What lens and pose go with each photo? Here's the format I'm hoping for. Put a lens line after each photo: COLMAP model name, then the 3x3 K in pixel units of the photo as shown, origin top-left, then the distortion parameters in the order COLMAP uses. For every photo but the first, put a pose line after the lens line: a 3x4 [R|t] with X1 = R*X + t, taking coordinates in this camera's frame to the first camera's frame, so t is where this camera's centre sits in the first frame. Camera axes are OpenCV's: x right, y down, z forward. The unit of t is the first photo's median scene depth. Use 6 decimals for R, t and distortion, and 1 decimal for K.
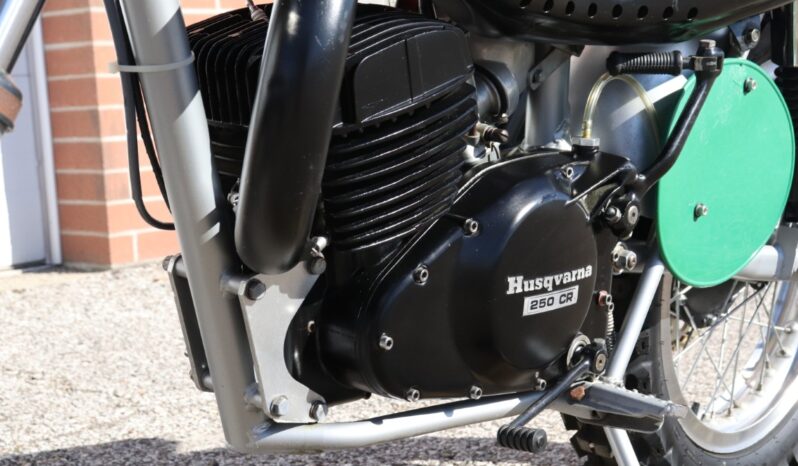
lens RADIAL K [[1413.1, 0, 399.2], [0, 1413.1, 231.6], [0, 0, 1]] dist [0.052528, 0.000000]
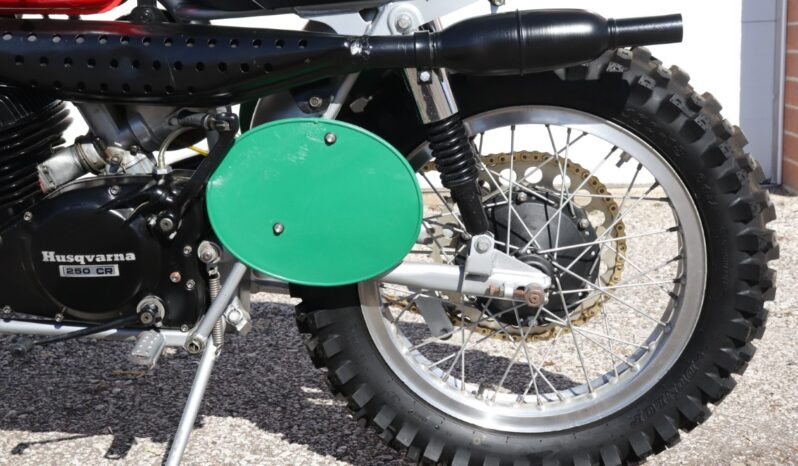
lens RADIAL K [[1256.9, 0, 396.1], [0, 1256.9, 234.3], [0, 0, 1]] dist [0.113450, 0.000000]
pose [[0.624800, 0.161238, -0.763955, 1.400930], [-0.083074, 0.986619, 0.140290, -0.218430], [0.776353, -0.024188, 0.629834, 0.387127]]
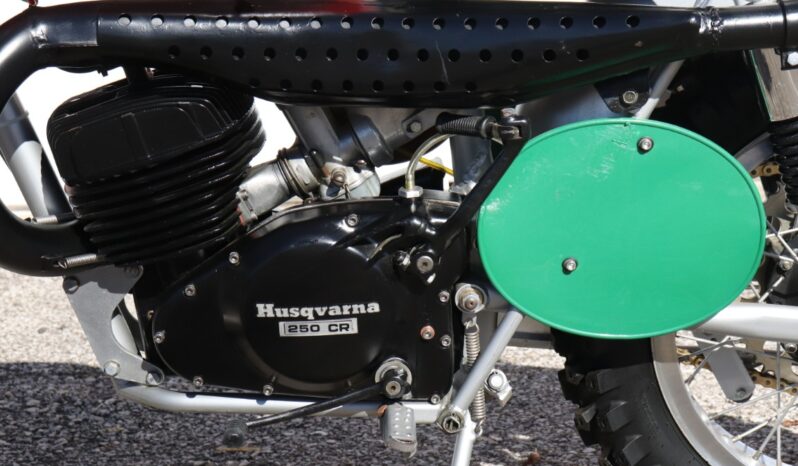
lens RADIAL K [[1618.2, 0, 398.5], [0, 1618.2, 236.3], [0, 0, 1]] dist [0.254587, 0.000000]
pose [[0.660813, 0.142971, -0.736807, 1.155692], [-0.061005, 0.988673, 0.137131, -0.219934], [0.748067, -0.045669, 0.662050, 0.156690]]
